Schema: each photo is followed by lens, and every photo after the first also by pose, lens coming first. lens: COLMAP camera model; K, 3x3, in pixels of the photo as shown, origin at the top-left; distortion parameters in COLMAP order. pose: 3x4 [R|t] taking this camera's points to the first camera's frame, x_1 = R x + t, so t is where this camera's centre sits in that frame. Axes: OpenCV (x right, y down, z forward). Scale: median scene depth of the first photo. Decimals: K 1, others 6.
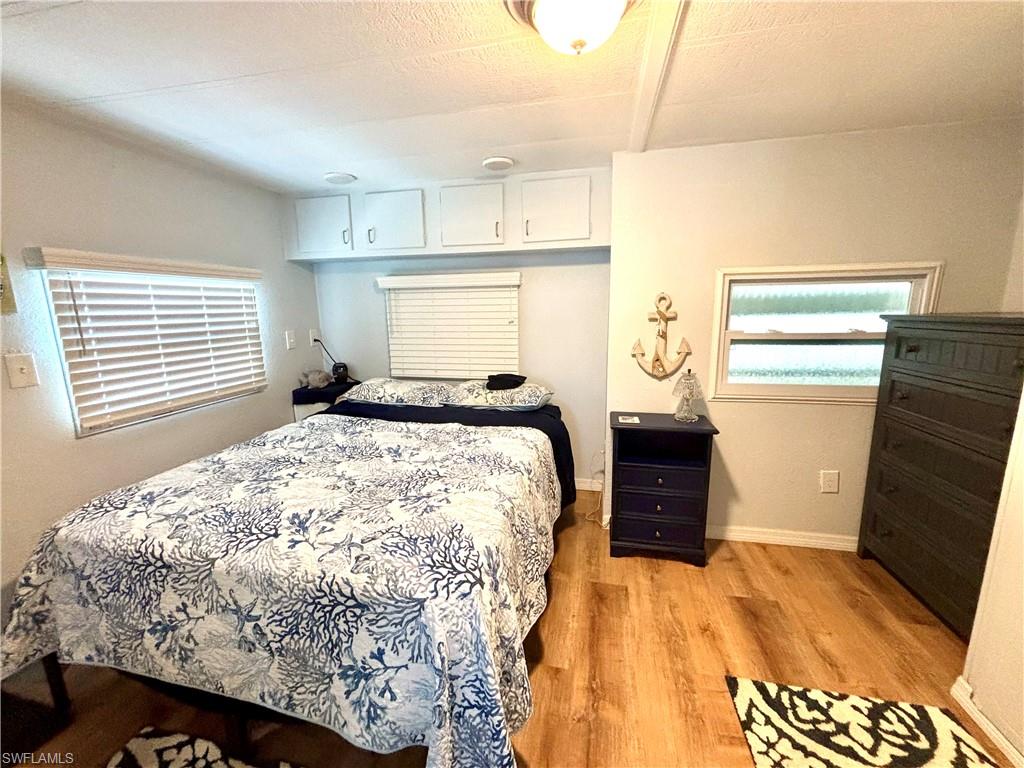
lens RADIAL K [[410.3, 0, 513.4], [0, 410.3, 383.7], [0, 0, 1]] dist [0.000741, 0.000070]
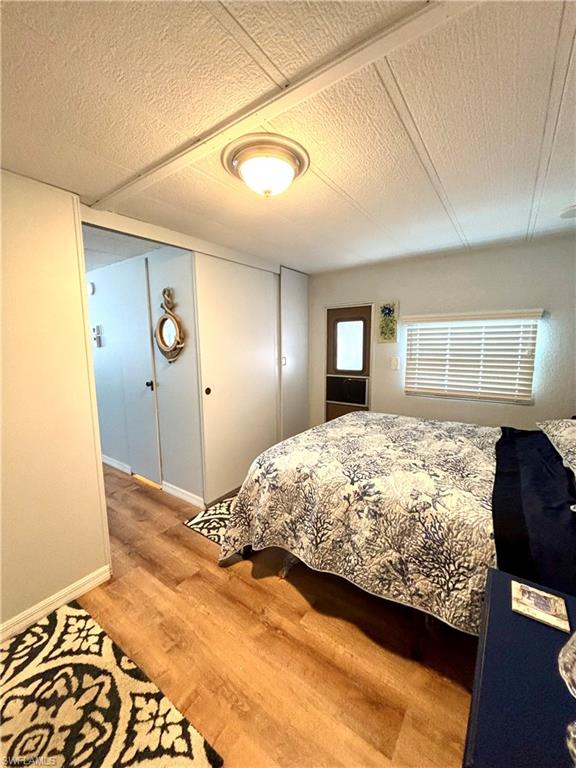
lens RADIAL K [[307.7, 0, 289.9], [0, 307.7, 383.6], [0, 0, 1]] dist [0.000741, 0.000070]
pose [[-0.405709, 0.147167, -0.902076, 0.948487], [-0.151135, 0.962564, 0.225008, -0.261349], [0.901420, 0.227624, -0.368279, 1.198606]]
